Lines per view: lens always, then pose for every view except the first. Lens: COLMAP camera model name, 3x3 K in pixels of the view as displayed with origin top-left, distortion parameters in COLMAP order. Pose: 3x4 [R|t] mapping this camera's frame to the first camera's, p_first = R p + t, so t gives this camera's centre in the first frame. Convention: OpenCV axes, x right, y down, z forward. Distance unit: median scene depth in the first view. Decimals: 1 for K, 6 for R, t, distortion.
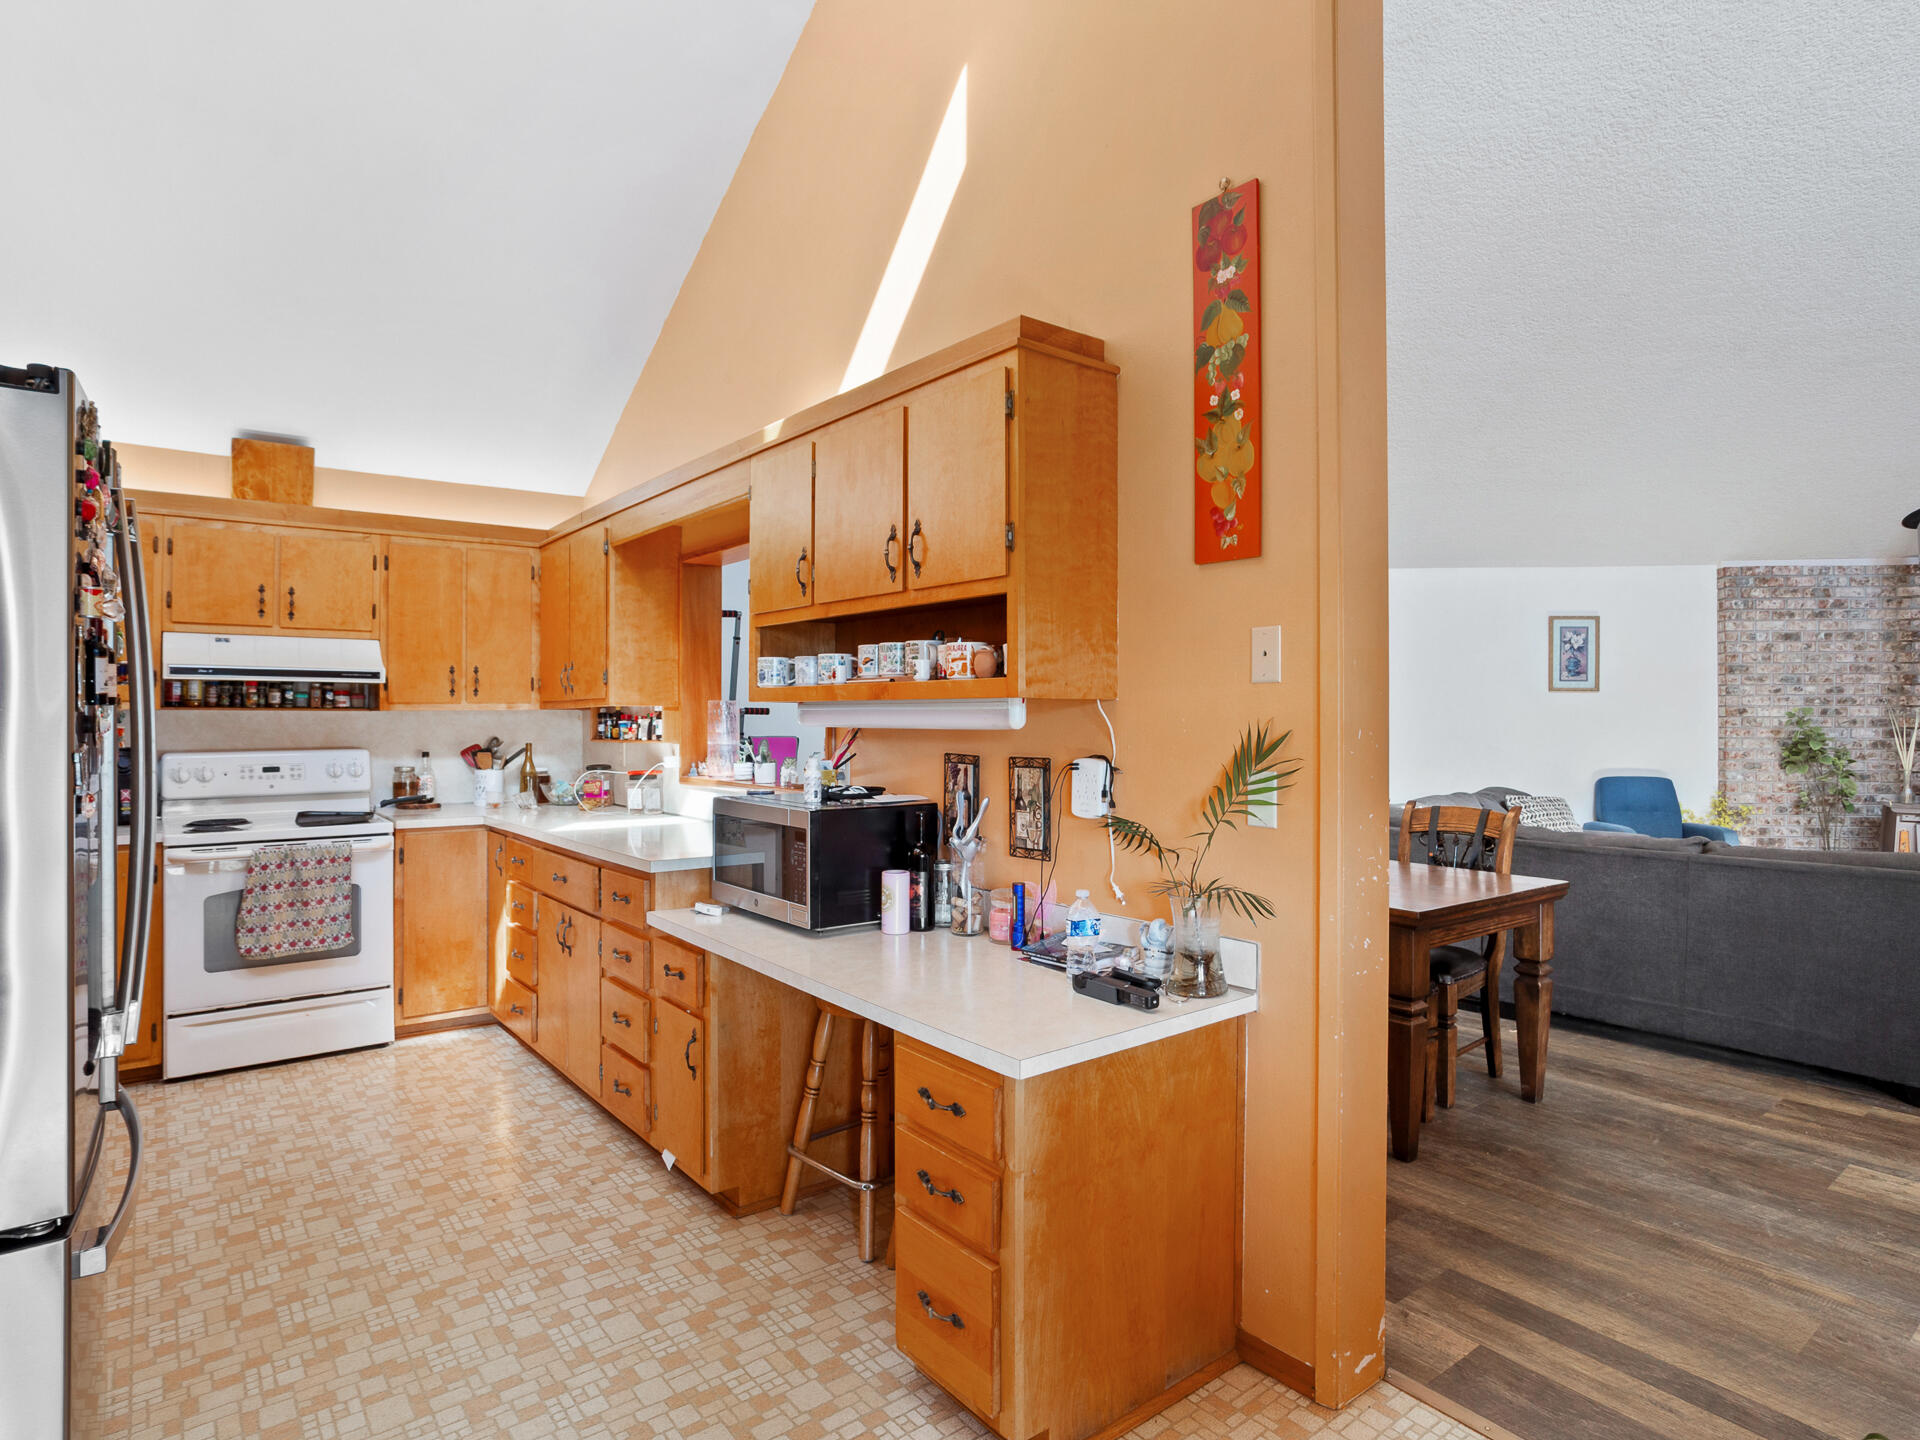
lens RADIAL K [[1068.0, 0, 955.7], [0, 1068.0, 707.8], [0, 0, 1]] dist [-0.028767, 0.020266]
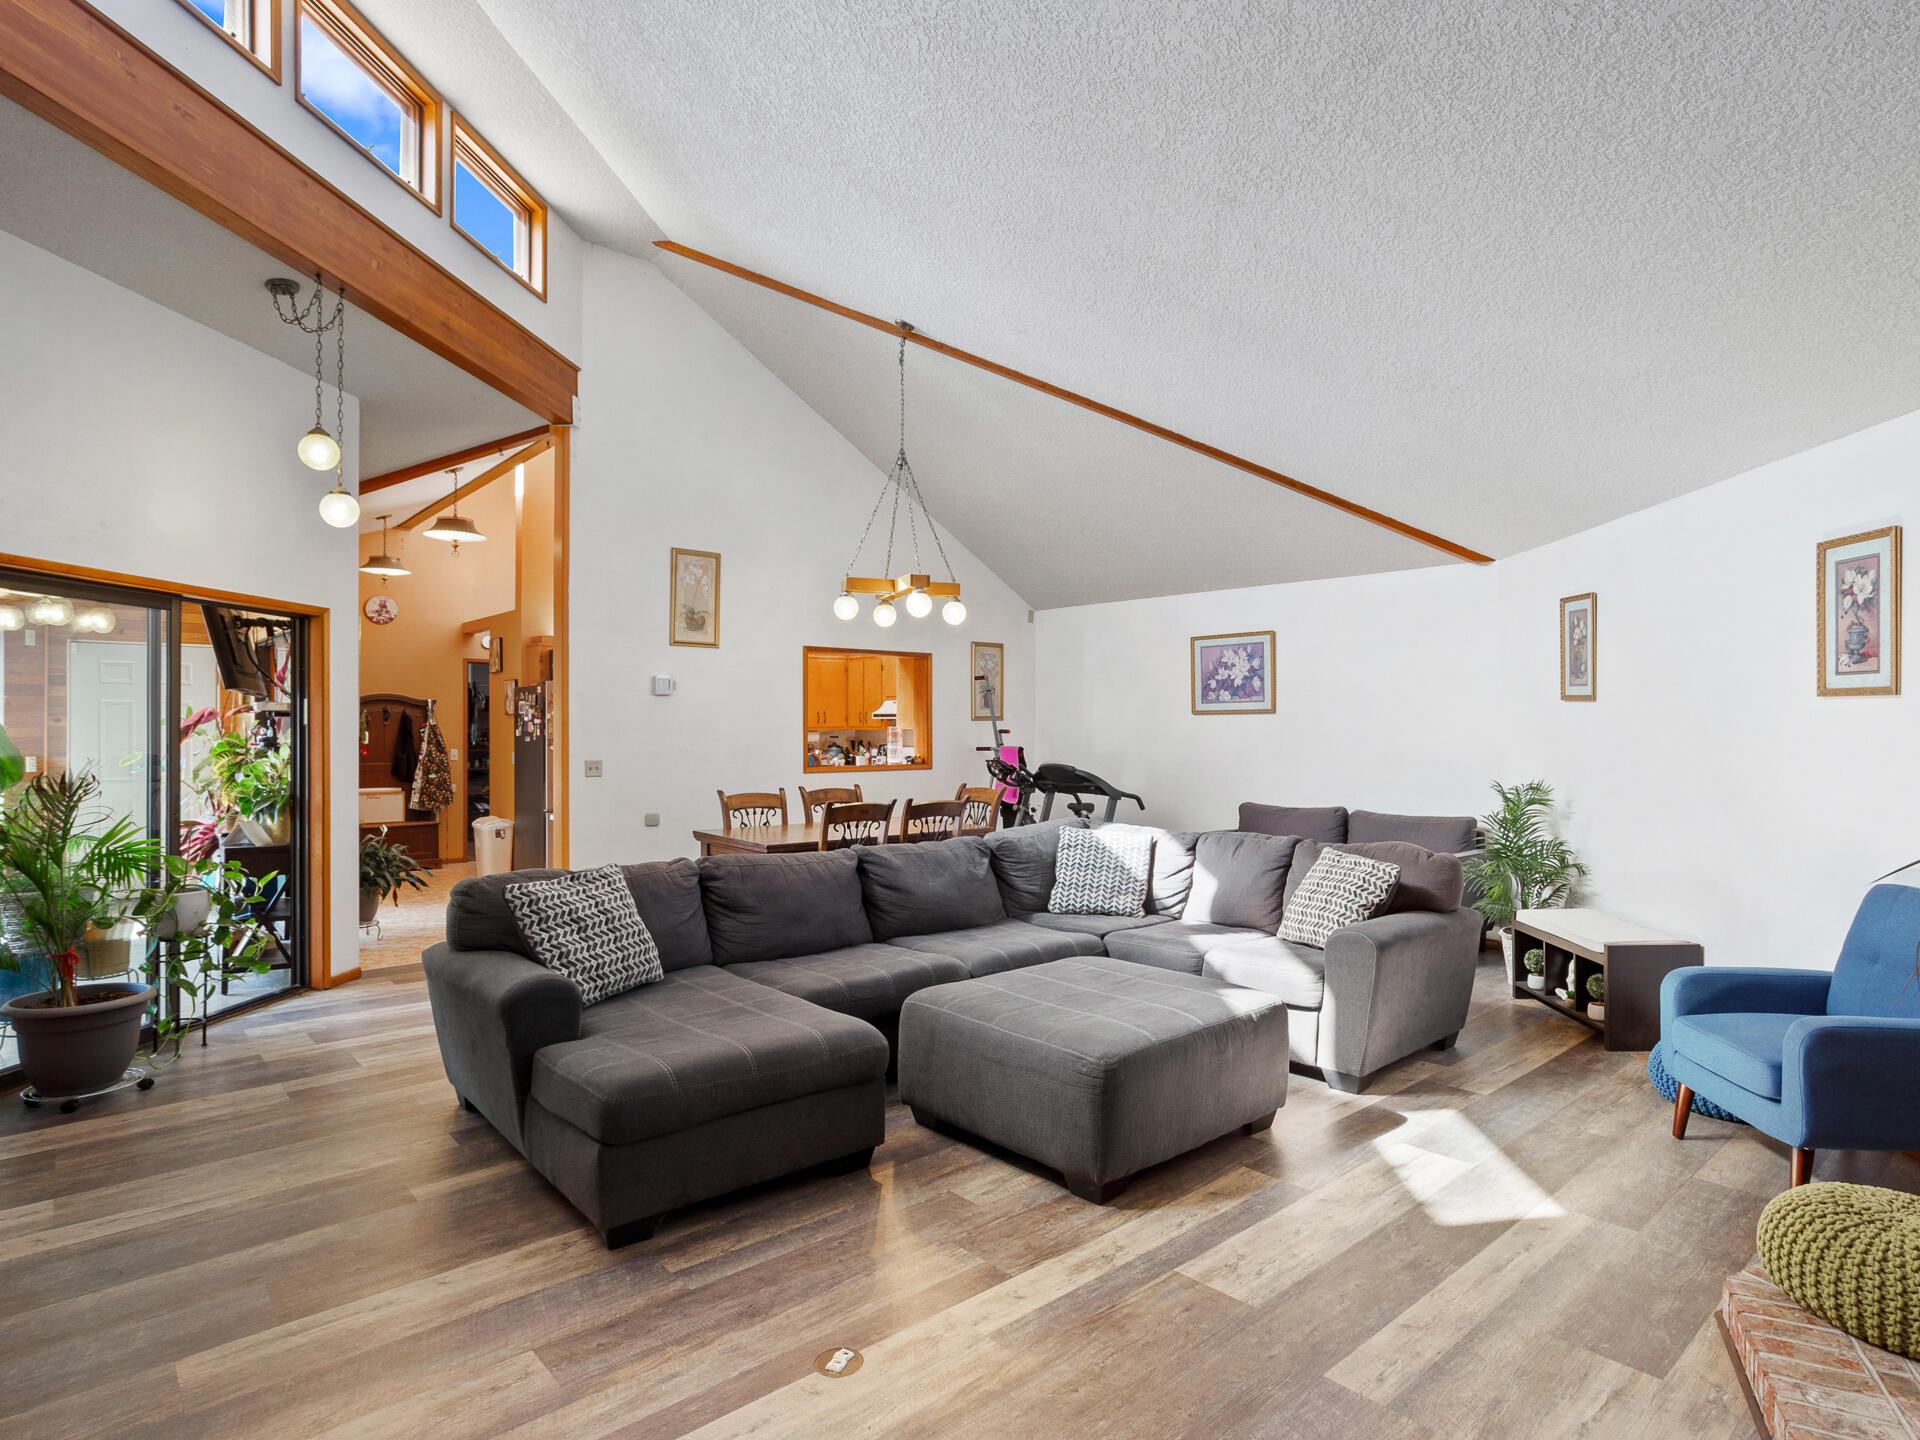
lens RADIAL K [[1068.0, 0, 970.5], [0, 1068.0, 717.7], [0, 0, 1]] dist [-0.028767, 0.020266]
pose [[0.077907, 0.000280, -0.996961, 1.092326], [-0.008787, 0.999961, -0.000406, -0.001916], [0.996922, 0.008792, 0.077906, 0.610546]]
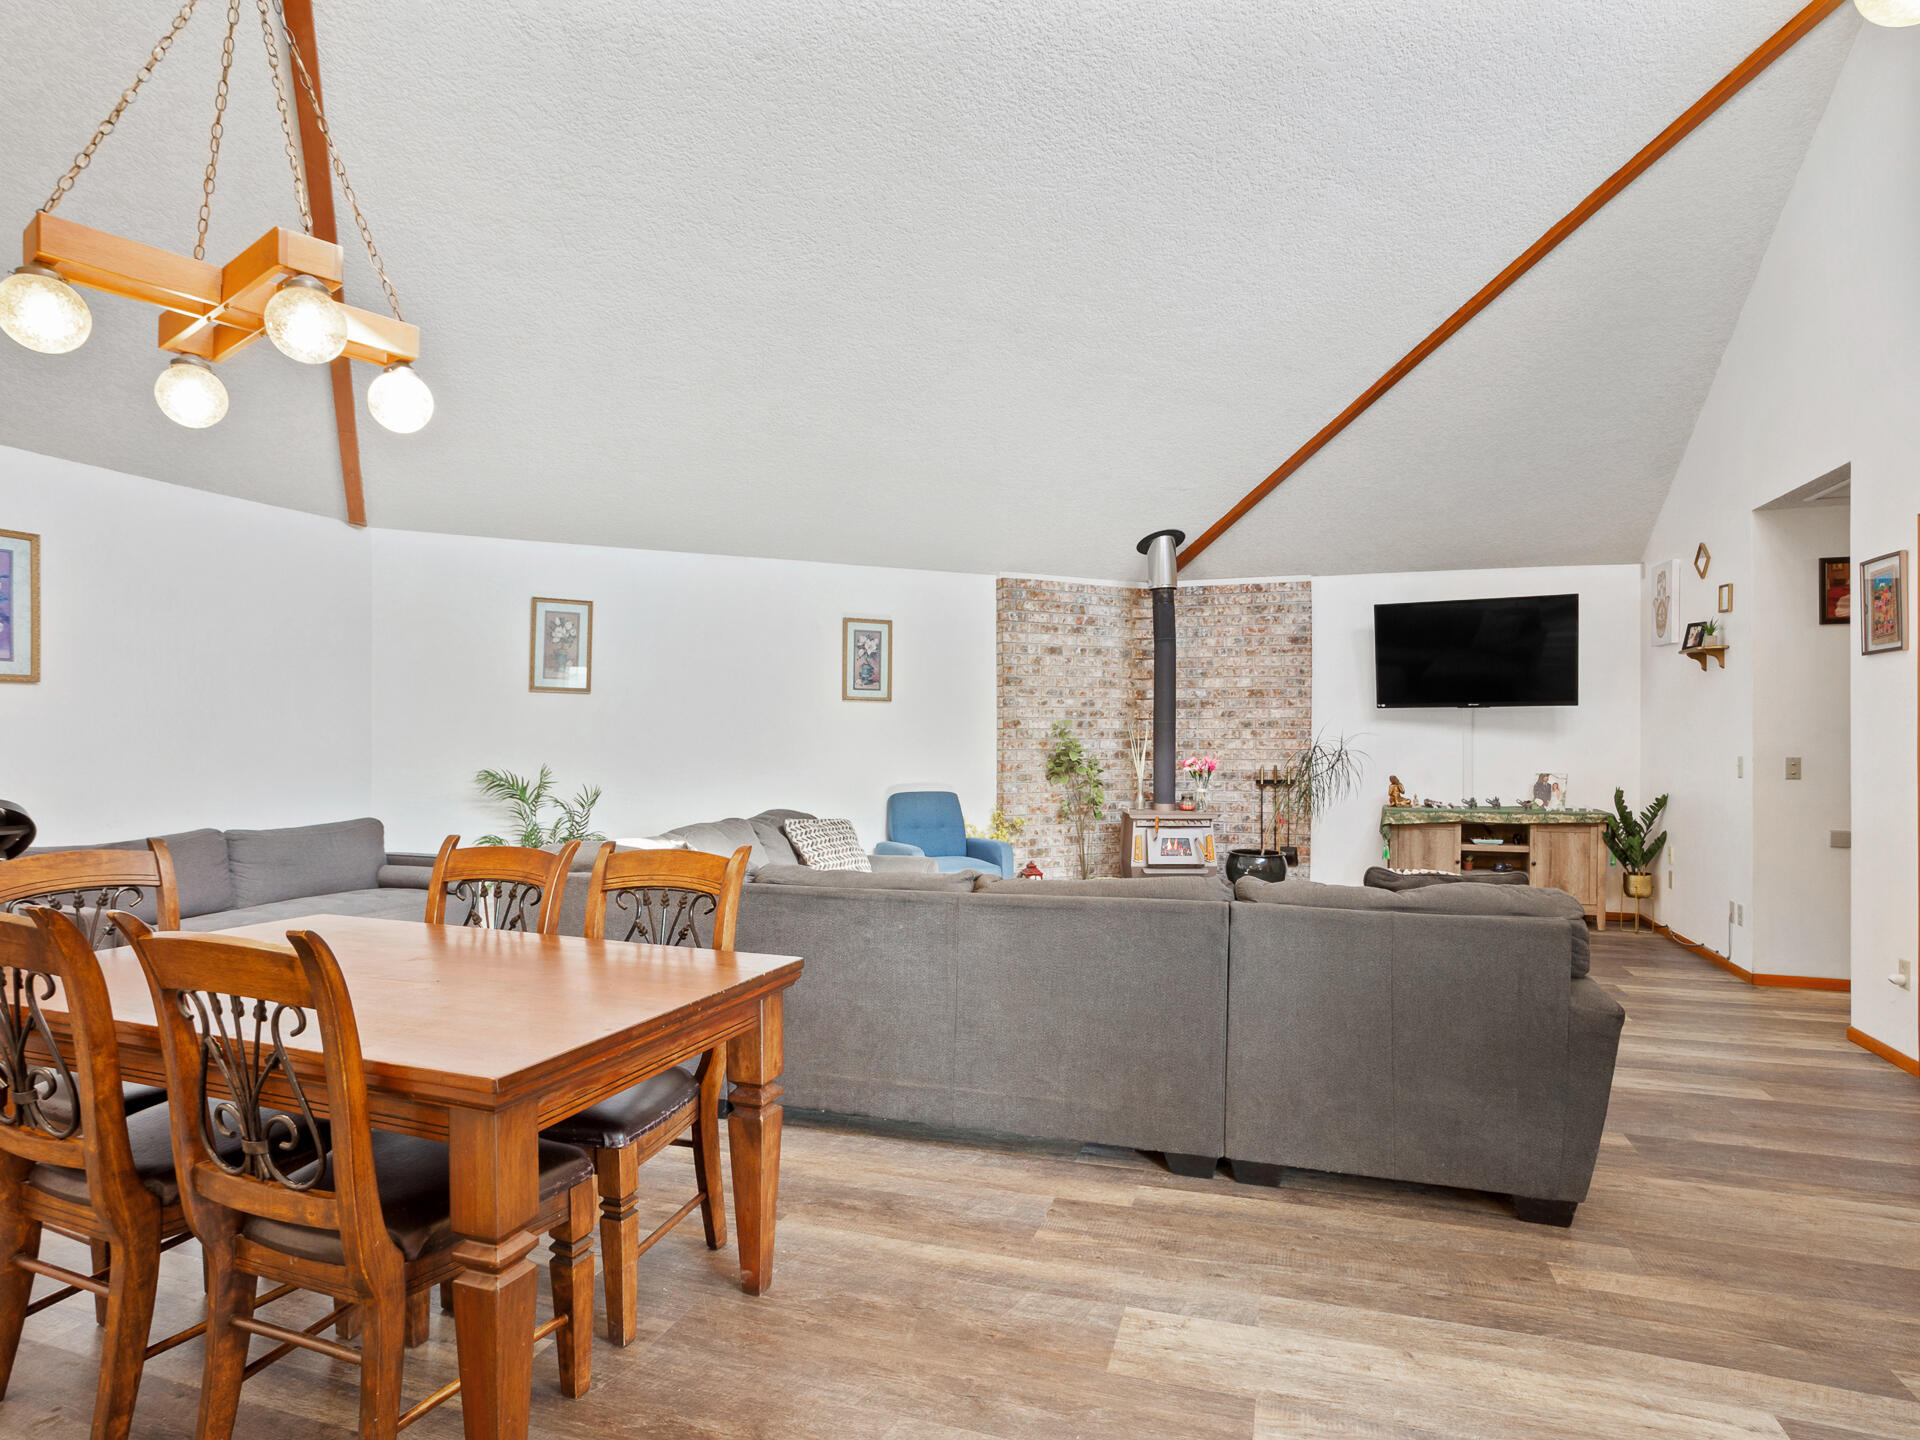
lens RADIAL K [[1068.0, 0, 967.5], [0, 1068.0, 724.0], [0, 0, 1]] dist [-0.028767, 0.020266]
pose [[0.830012, 0.004423, 0.557728, 0.149582], [-0.001629, 0.999984, -0.005505, 0.009957], [-0.557743, 0.003660, 0.830006, 0.197762]]
